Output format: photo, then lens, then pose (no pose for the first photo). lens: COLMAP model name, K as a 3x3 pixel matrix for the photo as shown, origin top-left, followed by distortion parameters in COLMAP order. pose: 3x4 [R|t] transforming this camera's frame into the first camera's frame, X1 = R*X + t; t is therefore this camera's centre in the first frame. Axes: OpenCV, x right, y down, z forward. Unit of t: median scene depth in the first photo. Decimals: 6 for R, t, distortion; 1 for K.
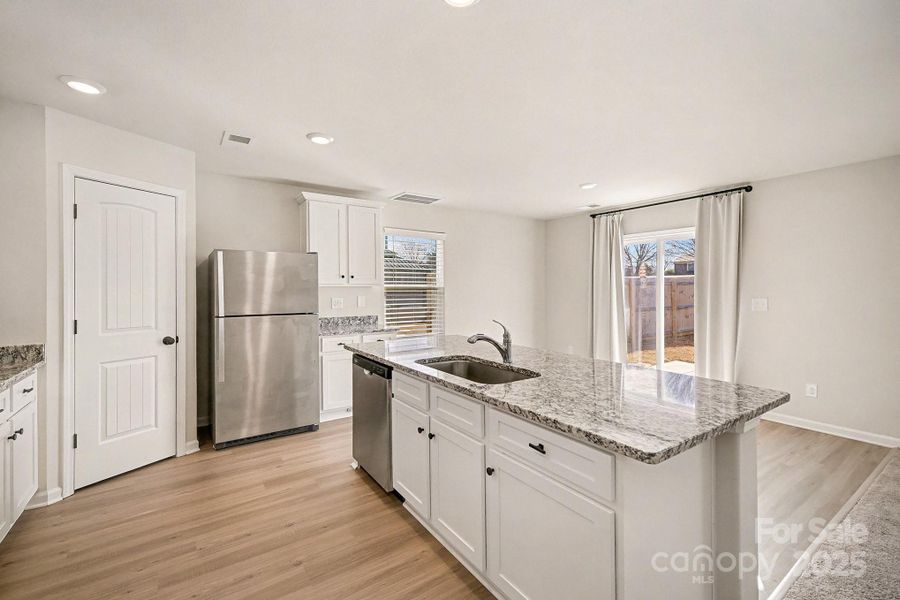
lens RADIAL K [[389.6, 0, 450.1], [0, 389.6, 291.3], [0, 0, 1]] dist [0.016936, 0.000078]
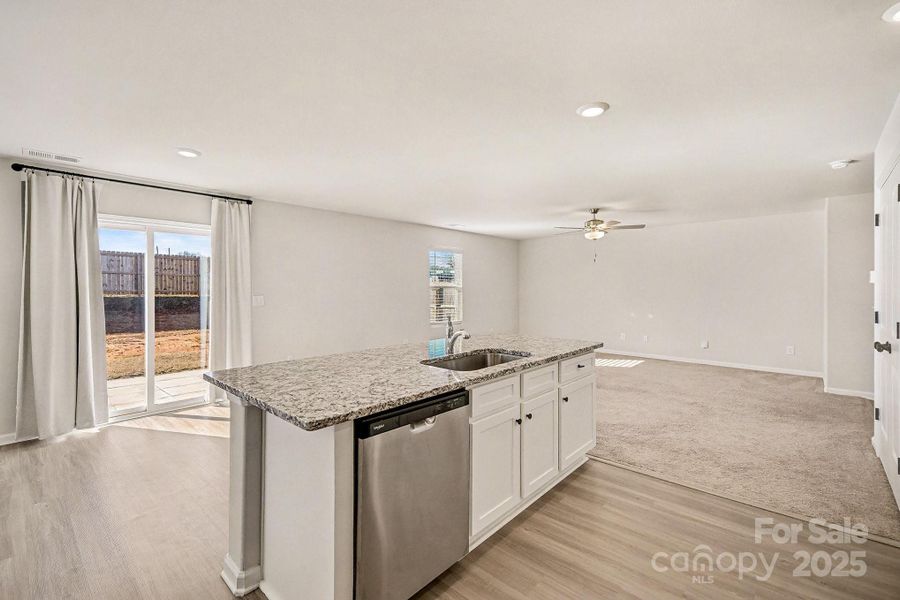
lens RADIAL K [[389.6, 0, 458.7], [0, 389.6, 286.8], [0, 0, 1]] dist [0.016936, 0.000078]
pose [[-0.228001, 0.002095, 0.973659, -0.574821], [0.013328, 0.999911, 0.000969, -0.005047], [-0.973570, 0.013198, -0.228009, 0.754566]]
